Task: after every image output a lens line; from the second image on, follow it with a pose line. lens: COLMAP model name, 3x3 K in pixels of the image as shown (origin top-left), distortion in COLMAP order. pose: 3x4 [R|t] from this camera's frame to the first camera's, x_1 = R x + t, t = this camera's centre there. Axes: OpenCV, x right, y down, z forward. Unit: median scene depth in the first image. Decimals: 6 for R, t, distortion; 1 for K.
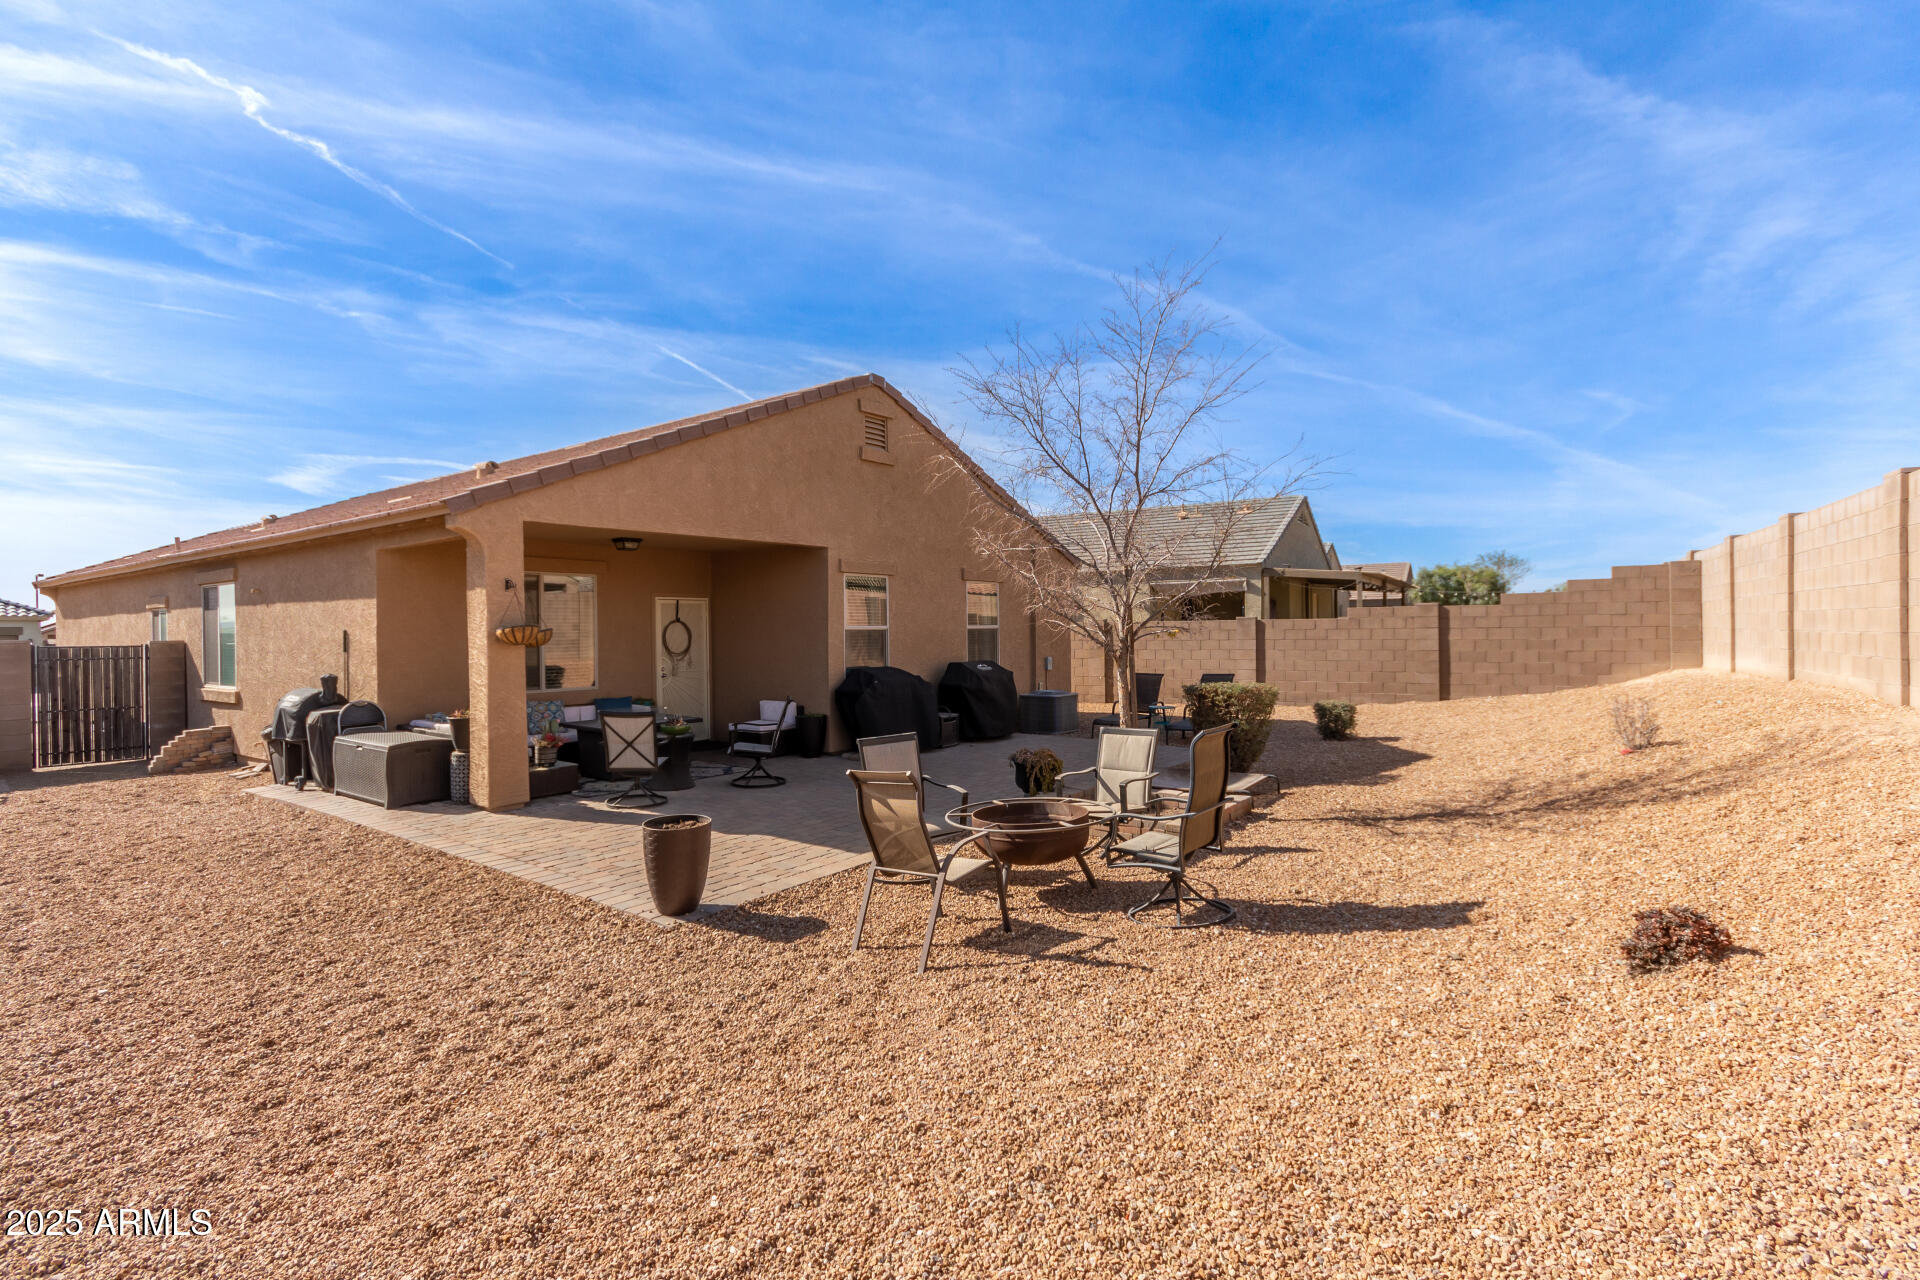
lens RADIAL K [[899.0, 0, 965.8], [0, 899.0, 630.8], [0, 0, 1]] dist [0.005801, 0.000226]
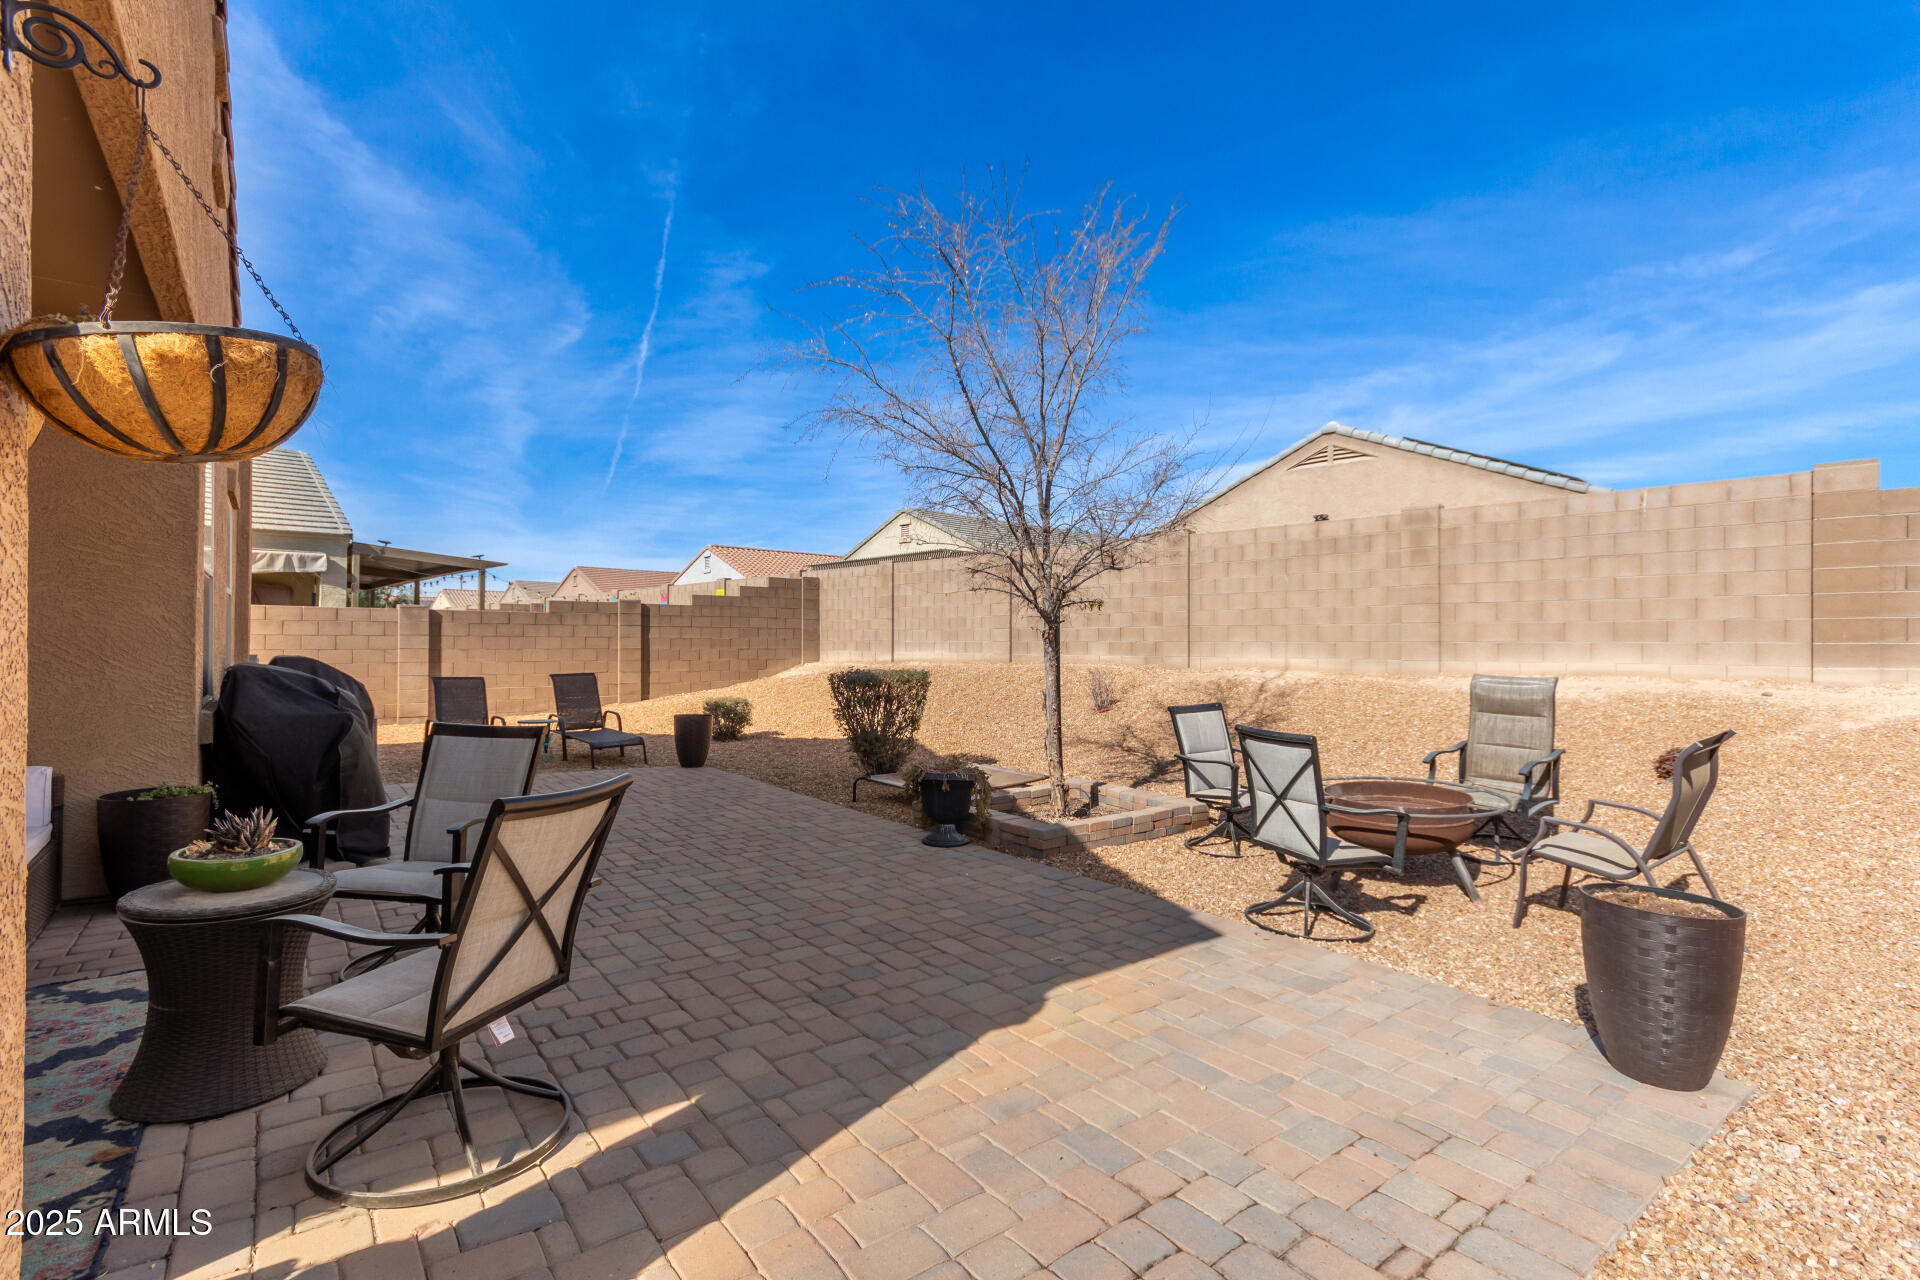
lens RADIAL K [[899.0, 0, 964.2], [0, 899.0, 649.9], [0, 0, 1]] dist [0.005801, 0.000226]
pose [[0.283378, 0.005456, 0.958993, -0.270723], [-0.004199, 0.999981, -0.004449, 0.022889], [-0.958999, -0.002766, 0.283396, 0.356493]]
